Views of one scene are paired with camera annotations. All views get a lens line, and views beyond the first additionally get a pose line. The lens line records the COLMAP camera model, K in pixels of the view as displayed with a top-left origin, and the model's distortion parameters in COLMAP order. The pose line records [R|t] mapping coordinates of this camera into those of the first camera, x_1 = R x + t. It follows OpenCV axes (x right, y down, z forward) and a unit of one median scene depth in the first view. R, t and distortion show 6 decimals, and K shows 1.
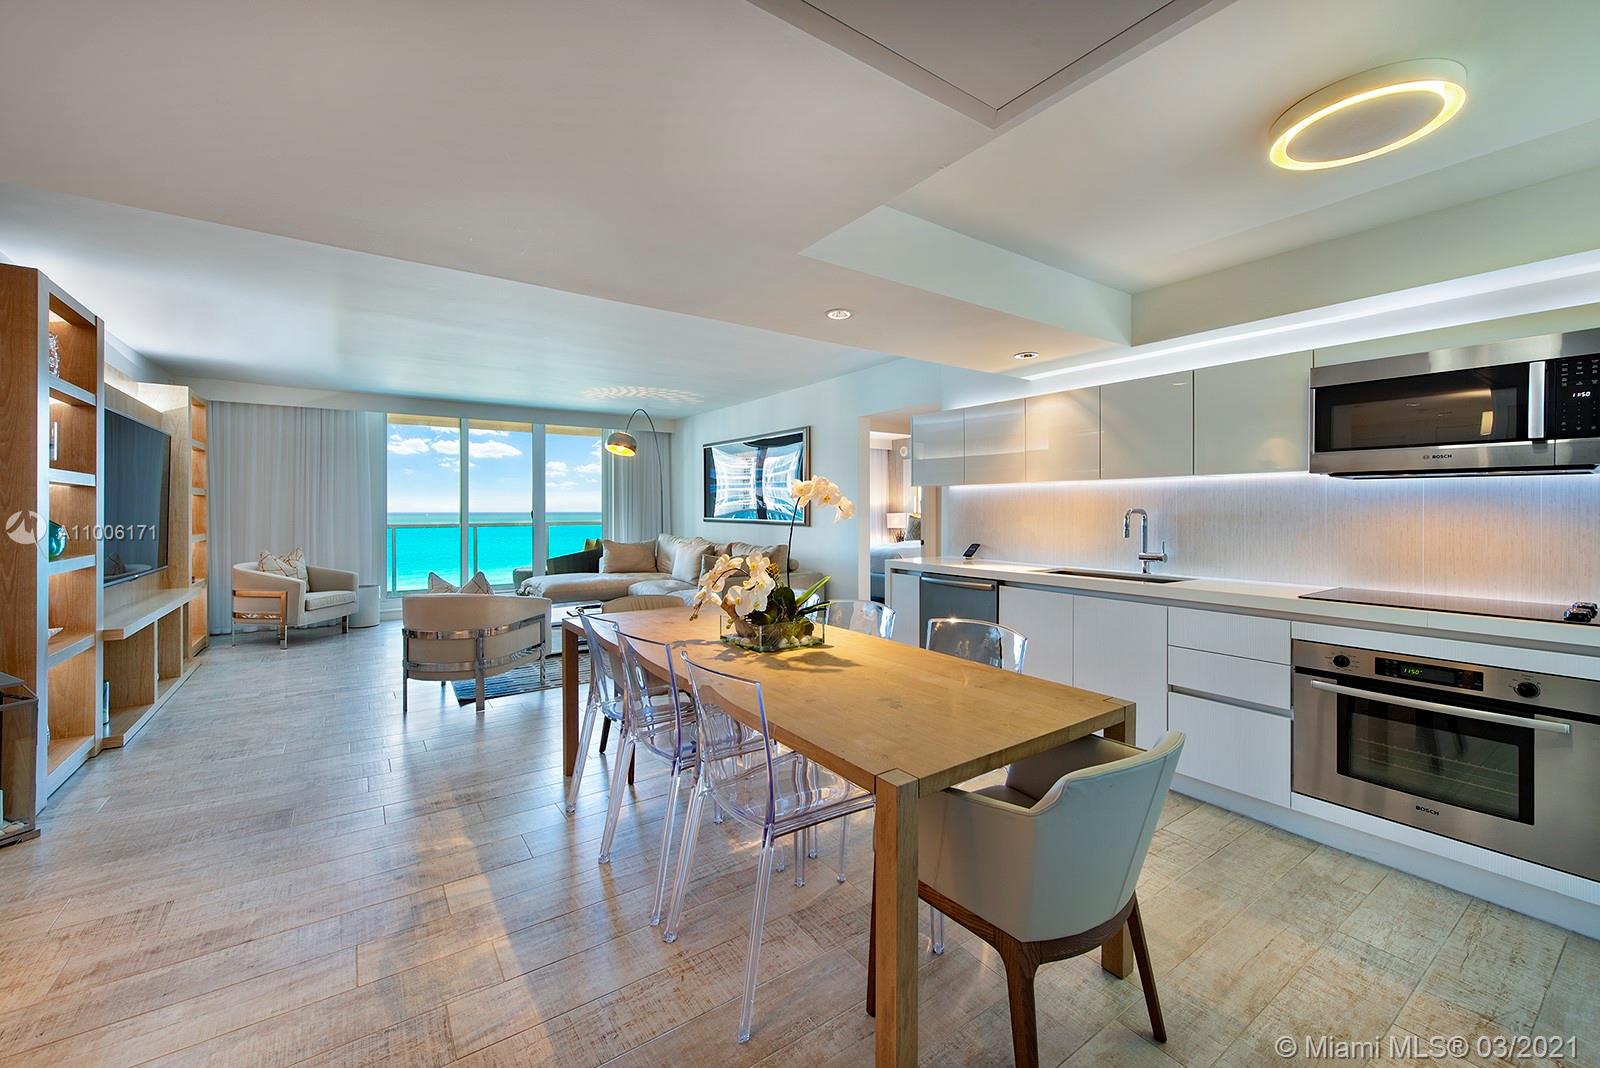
lens RADIAL K [[645.8, 0, 833.4], [0, 645.8, 514.1], [0, 0, 1]] dist [-0.000536, -0.000070]
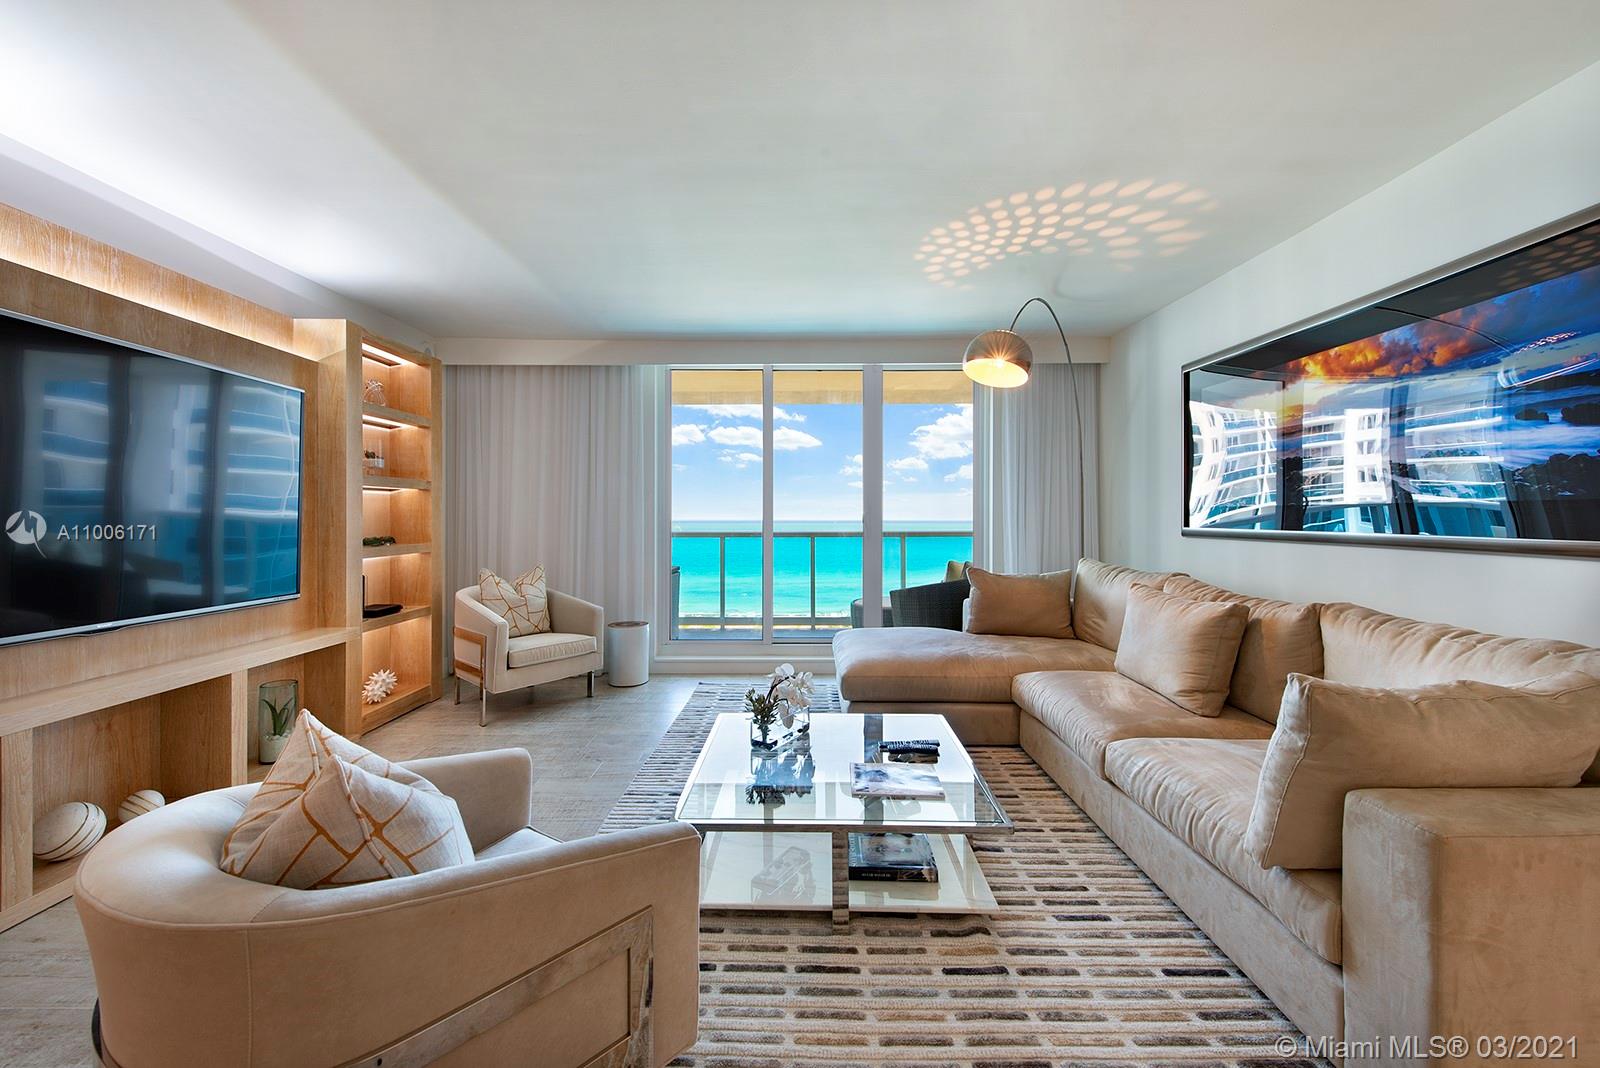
lens RADIAL K [[645.8, 0, 833.4], [0, 645.8, 514.1], [0, 0, 1]] dist [-0.000536, -0.000070]
pose [[0.827865, -0.002087, -0.560923, -0.193667], [-0.004024, 0.999945, -0.009660, 0.002214], [0.560913, 0.010254, 0.827812, 0.635143]]
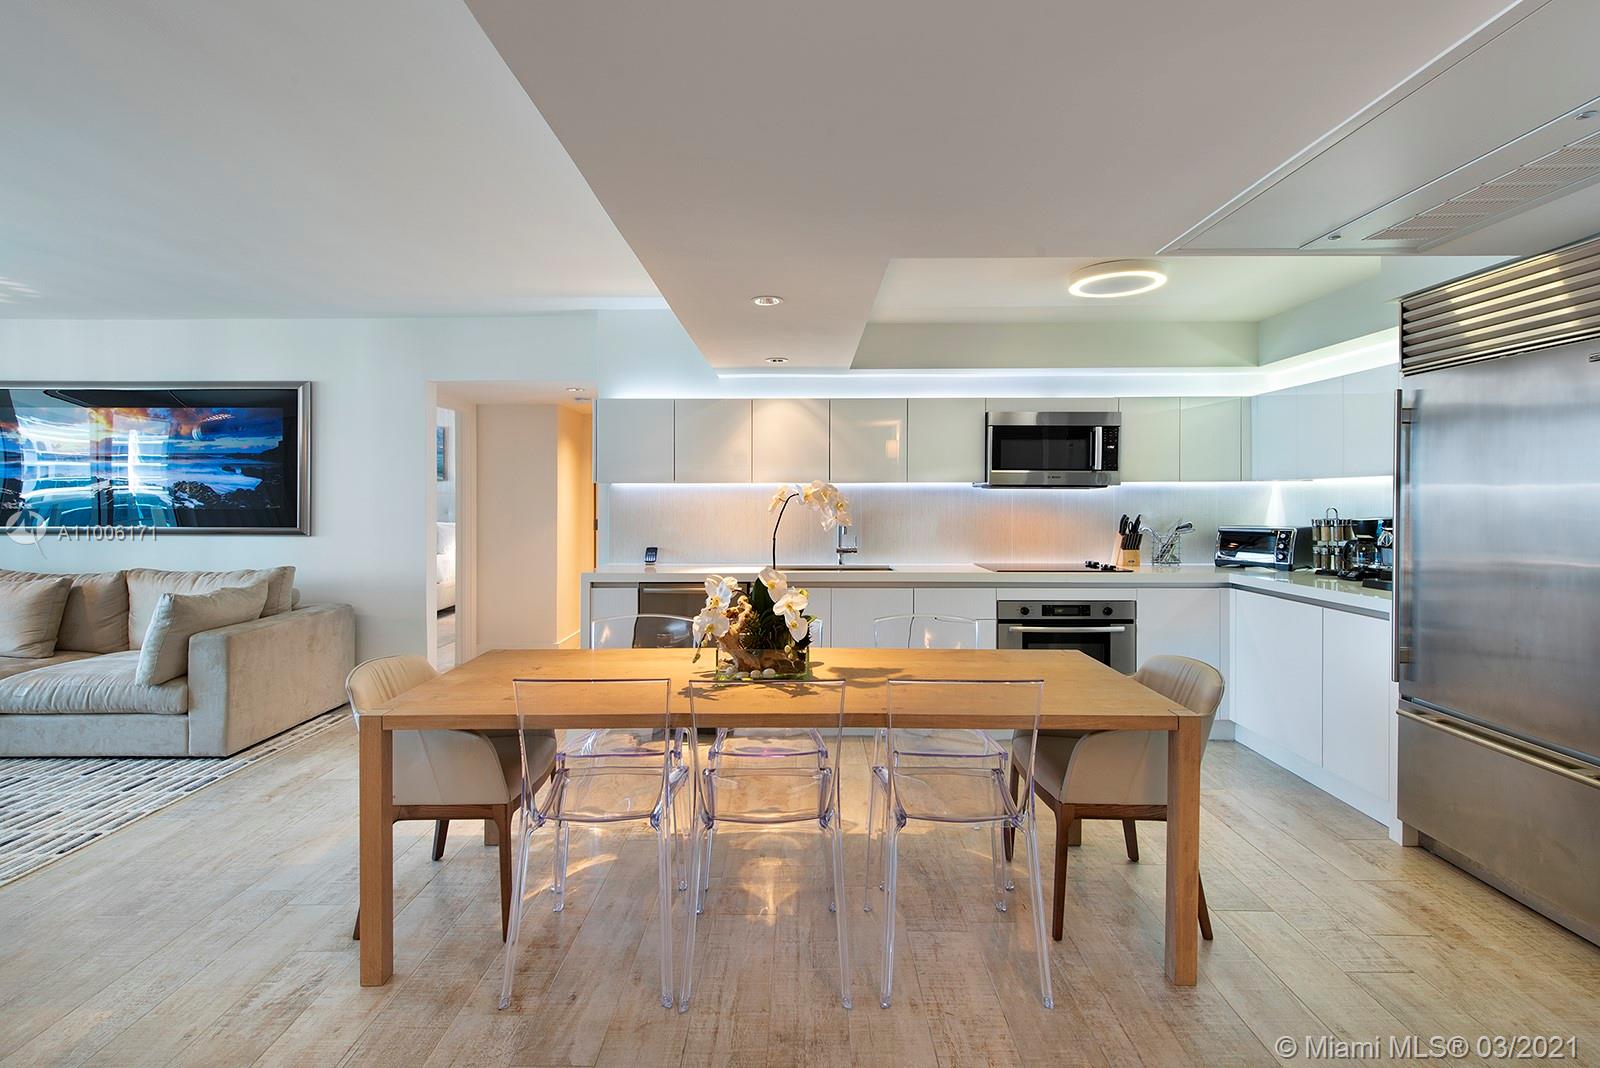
lens RADIAL K [[767.1, 0, 777.2], [0, 767.1, 498.4], [0, 0, 1]] dist [0.003194, 0.000072]
pose [[0.590602, -0.002940, 0.806958, -0.394512], [0.007542, 0.999970, -0.001877, -0.014282], [-0.806928, 0.007195, 0.590606, 0.159673]]
